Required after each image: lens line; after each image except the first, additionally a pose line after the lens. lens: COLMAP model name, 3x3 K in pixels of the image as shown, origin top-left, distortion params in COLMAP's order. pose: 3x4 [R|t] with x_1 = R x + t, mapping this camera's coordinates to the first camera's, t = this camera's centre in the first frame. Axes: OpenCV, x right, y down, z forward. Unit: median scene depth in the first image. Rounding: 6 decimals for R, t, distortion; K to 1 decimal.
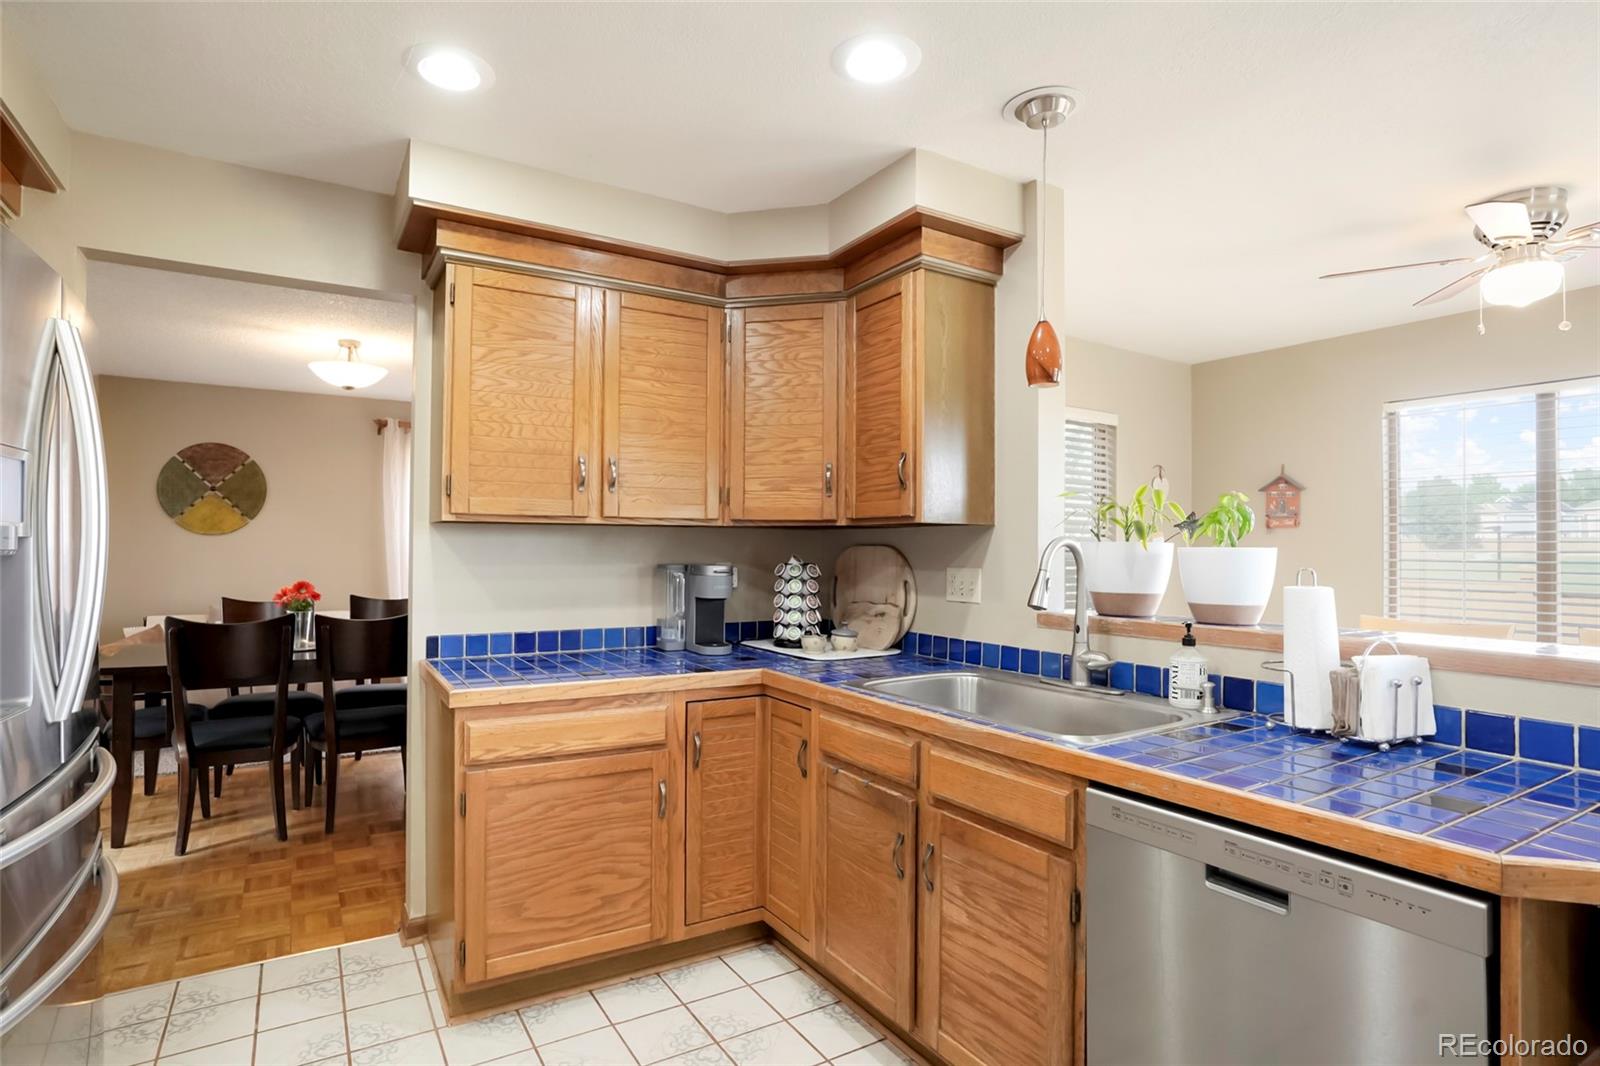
lens RADIAL K [[832.3, 0, 784.3], [0, 832.3, 535.3], [0, 0, 1]] dist [-0.041749, 0.001166]
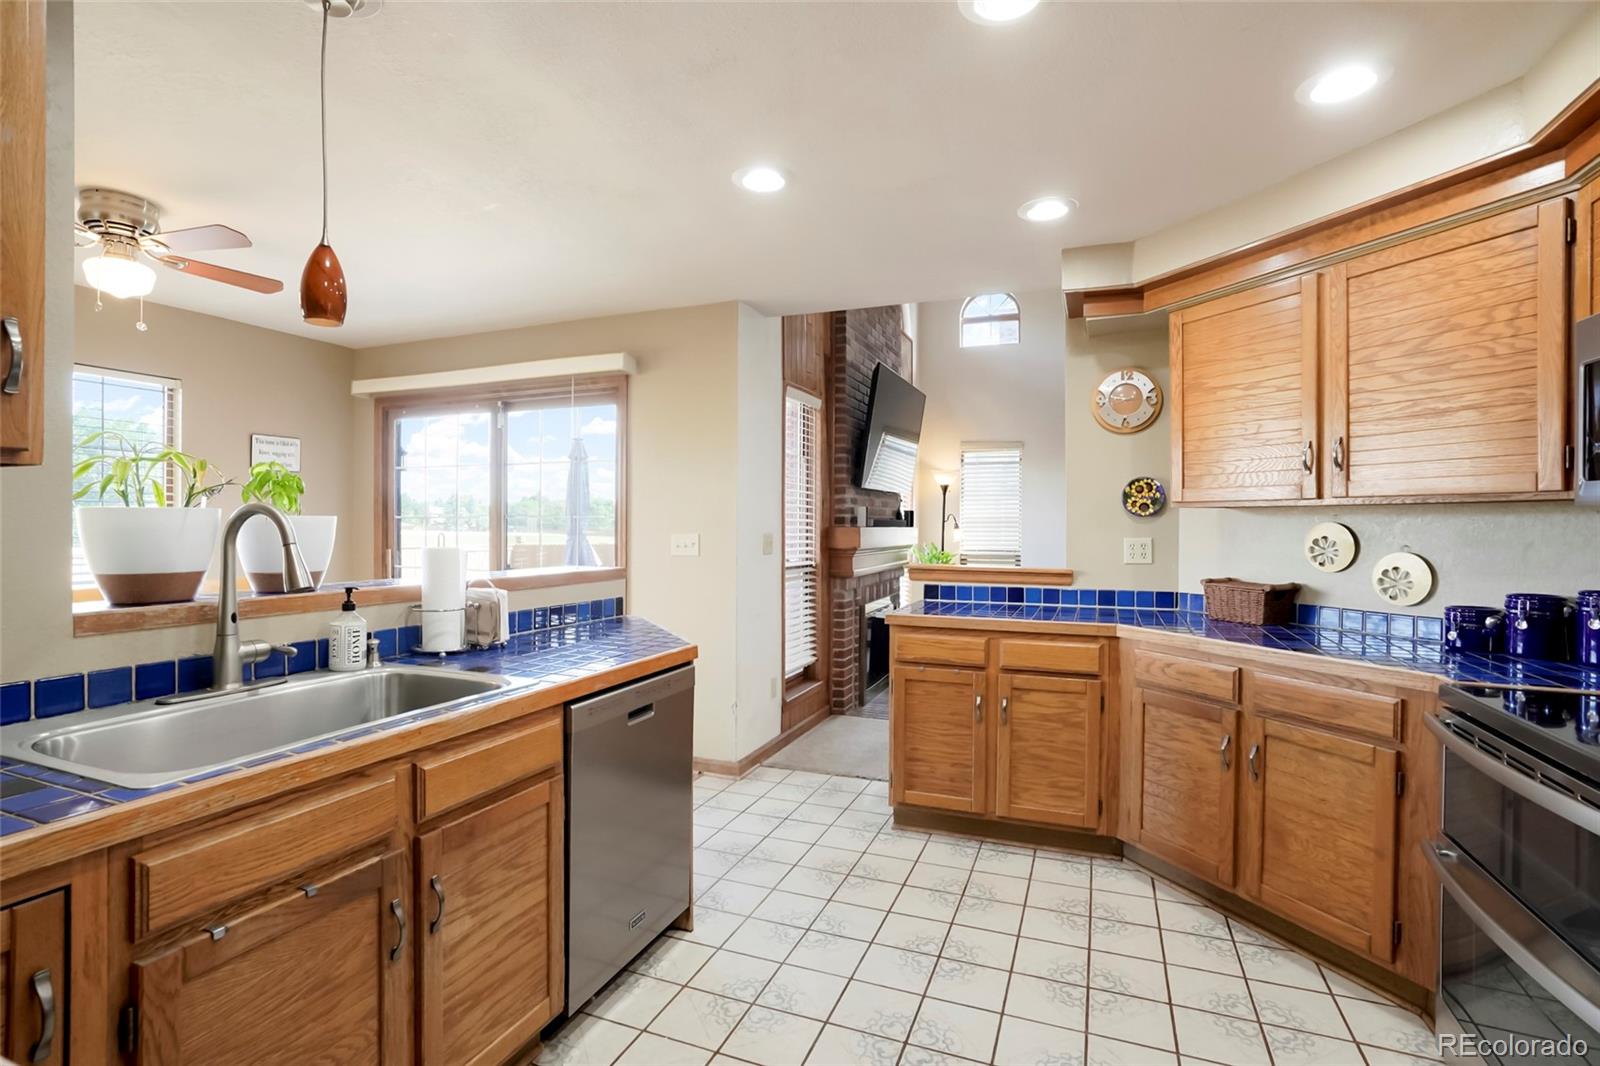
lens RADIAL K [[751.0, 0, 800.9], [0, 751.0, 518.2], [0, 0, 1]] dist [-0.037559, 0.014408]
pose [[-0.599382, -0.003786, 0.800454, -0.481612], [-0.021546, 0.999703, -0.011406, 0.012026], [-0.800173, -0.024083, -0.599286, 0.880284]]
